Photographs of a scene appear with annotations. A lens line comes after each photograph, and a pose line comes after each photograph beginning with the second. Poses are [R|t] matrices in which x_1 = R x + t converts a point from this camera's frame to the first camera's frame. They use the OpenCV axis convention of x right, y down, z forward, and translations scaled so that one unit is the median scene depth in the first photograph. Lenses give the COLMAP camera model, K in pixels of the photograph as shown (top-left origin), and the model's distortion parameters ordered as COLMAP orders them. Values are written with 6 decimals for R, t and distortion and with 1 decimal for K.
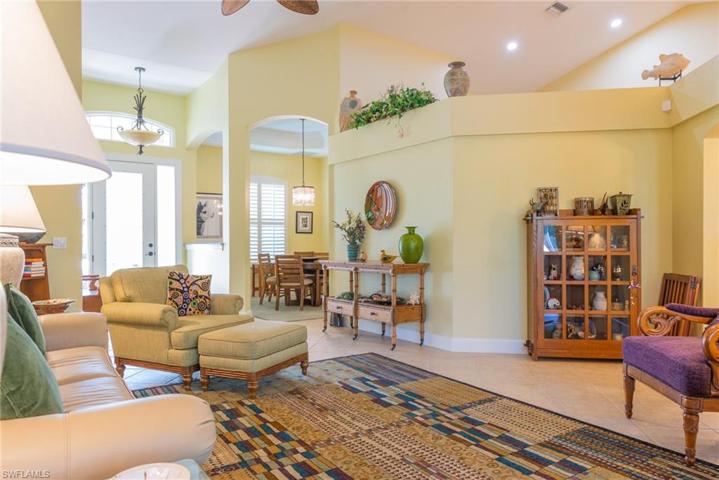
lens RADIAL K [[486.1, 0, 359.5], [0, 486.1, 240.0], [0, 0, 1]] dist [0.003693, 0.001181]
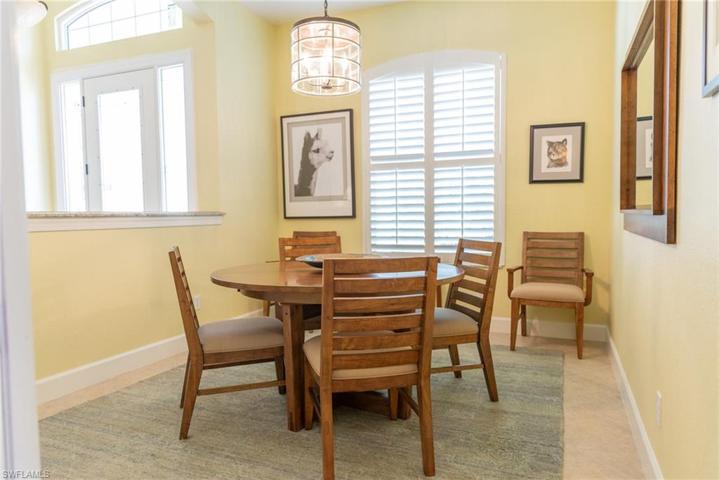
lens RADIAL K [[486.1, 0, 359.5], [0, 486.1, 240.0], [0, 0, 1]] dist [0.003693, 0.001181]
pose [[0.541270, 0.047762, -0.839491, 0.126576], [0.016266, 0.997604, 0.067246, 0.002752], [0.840692, -0.050054, 0.539196, 0.685733]]
